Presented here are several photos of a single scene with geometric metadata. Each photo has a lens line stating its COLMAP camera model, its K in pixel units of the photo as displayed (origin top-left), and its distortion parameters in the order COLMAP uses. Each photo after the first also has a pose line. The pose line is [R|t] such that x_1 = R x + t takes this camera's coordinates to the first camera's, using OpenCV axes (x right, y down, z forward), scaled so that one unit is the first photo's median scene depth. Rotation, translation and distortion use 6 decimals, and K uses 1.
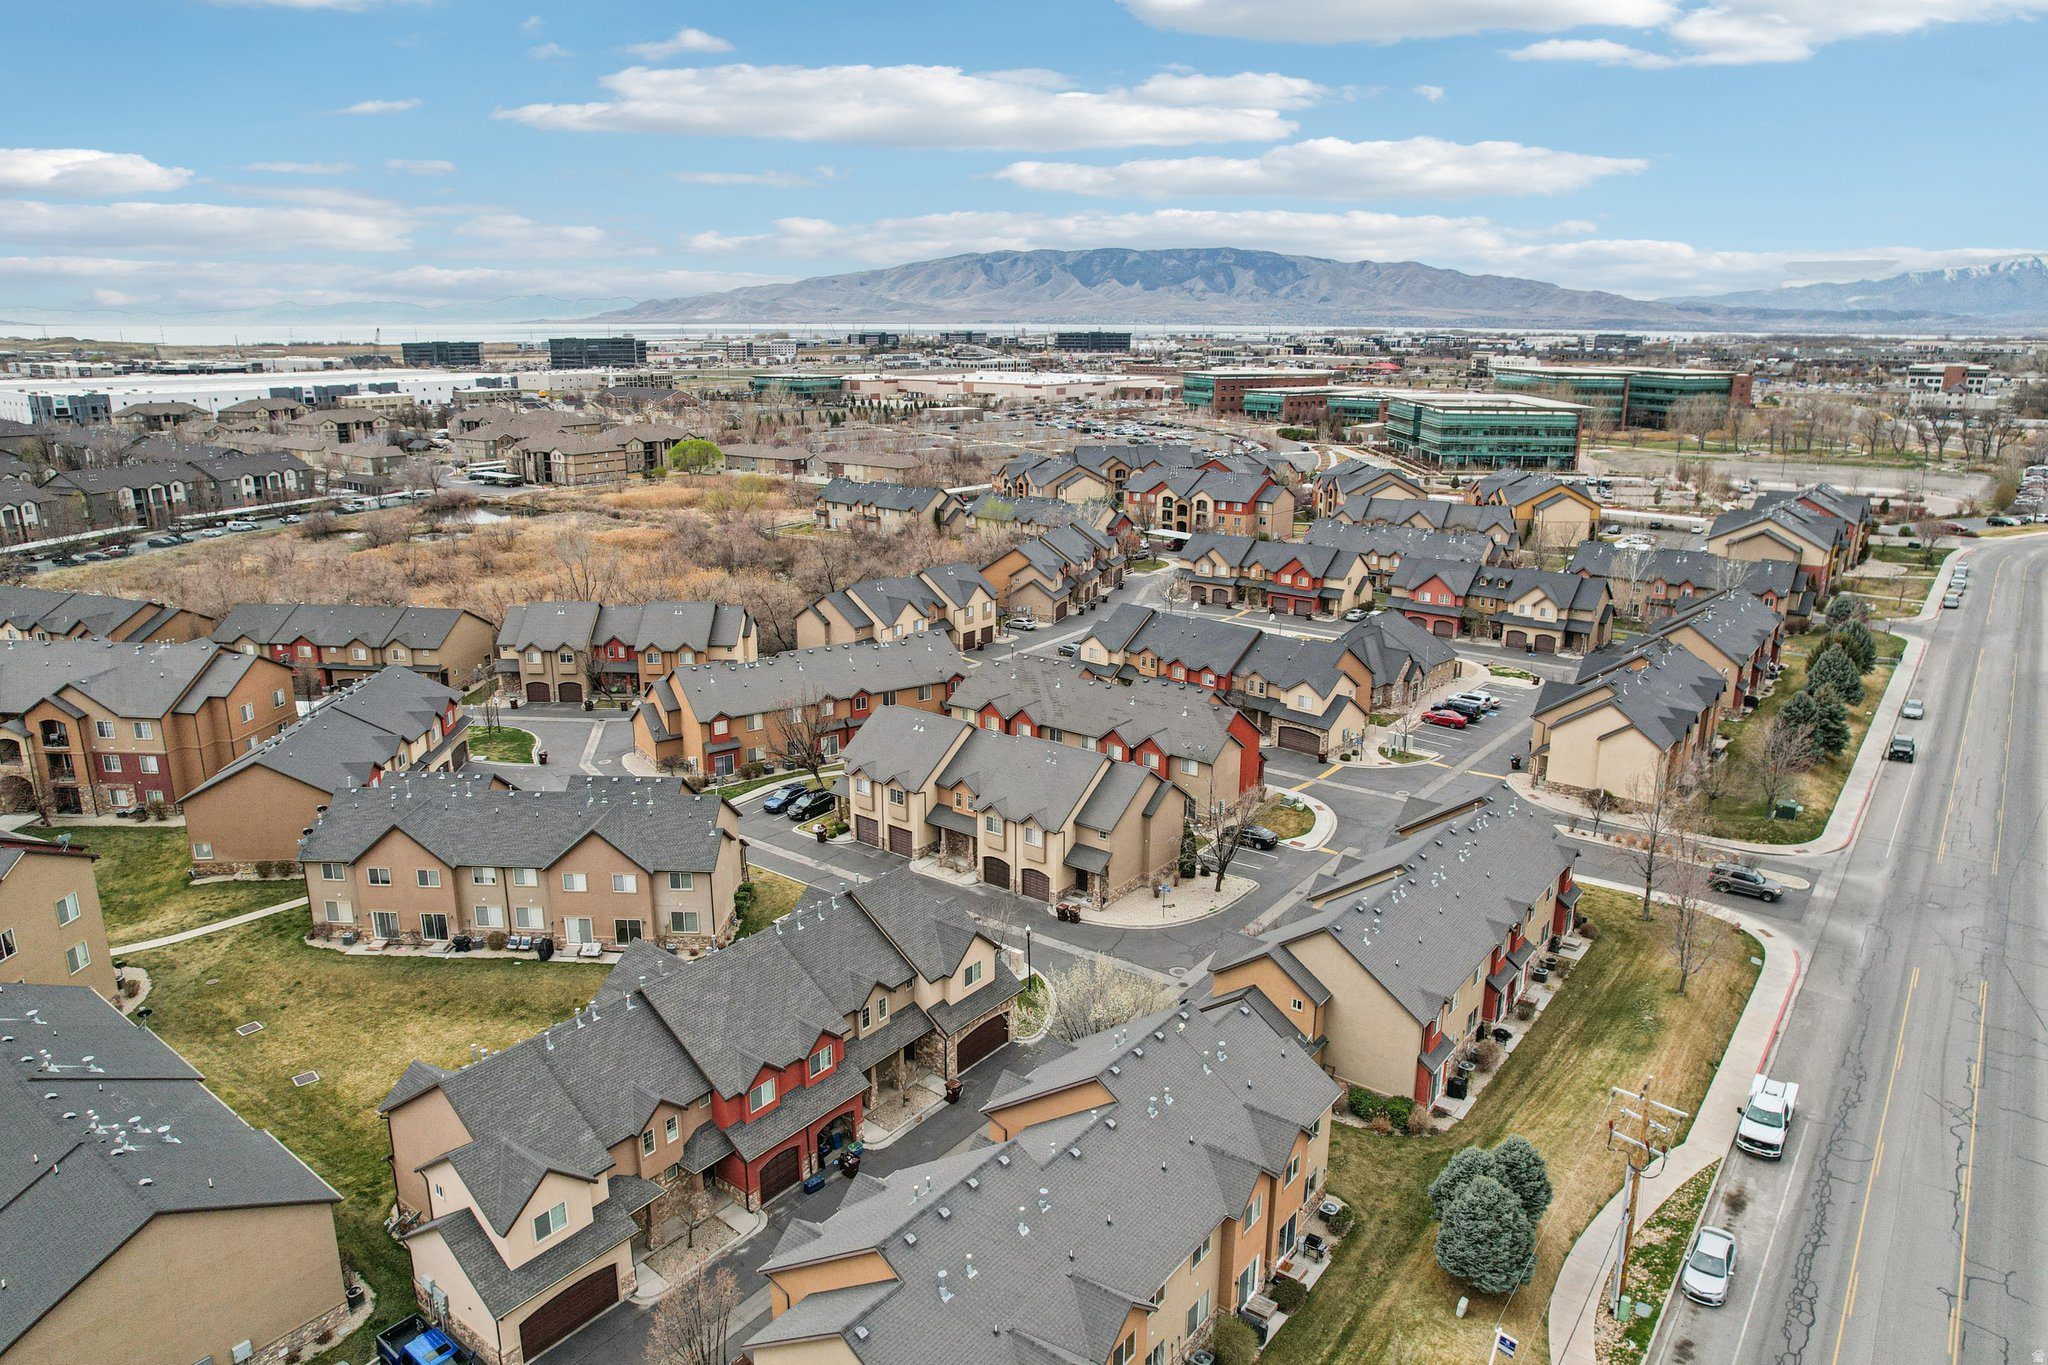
lens RADIAL K [[1333.8, 0, 1017.5], [0, 1333.8, 679.3], [0, 0, 1]] dist [-0.057161, 0.032729]
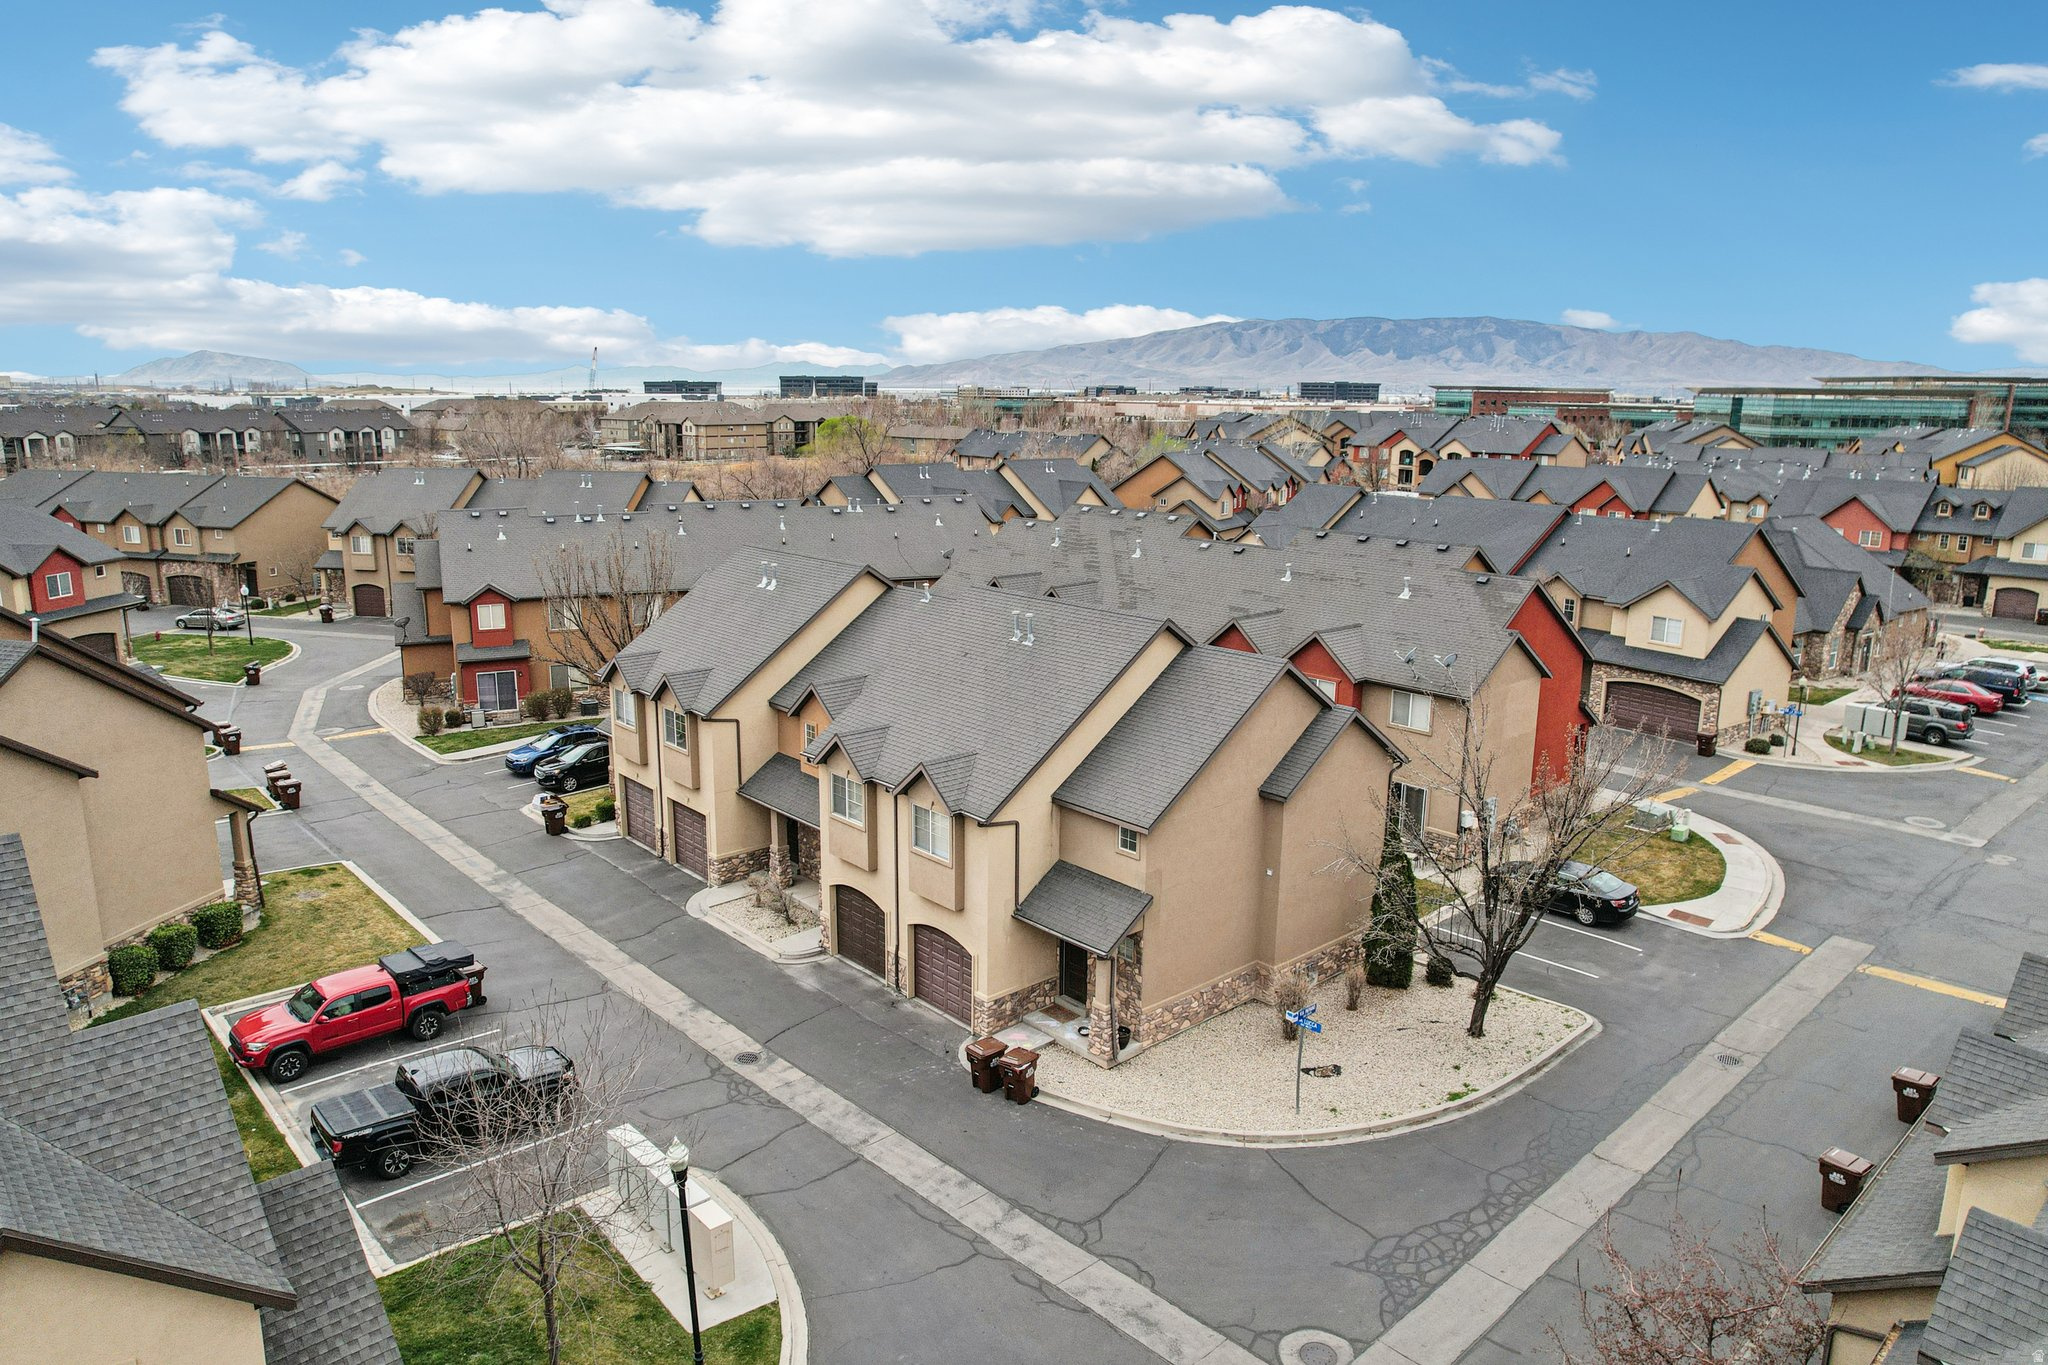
lens RADIAL K [[1333.8, 0, 1024.7], [0, 1333.8, 674.8], [0, 0, 1]] dist [-0.057161, 0.032729]
pose [[0.984428, 0.045310, -0.169848, 0.078839], [-0.054638, 0.997220, -0.050656, 0.079401], [0.167081, 0.059148, 0.984167, 0.561777]]
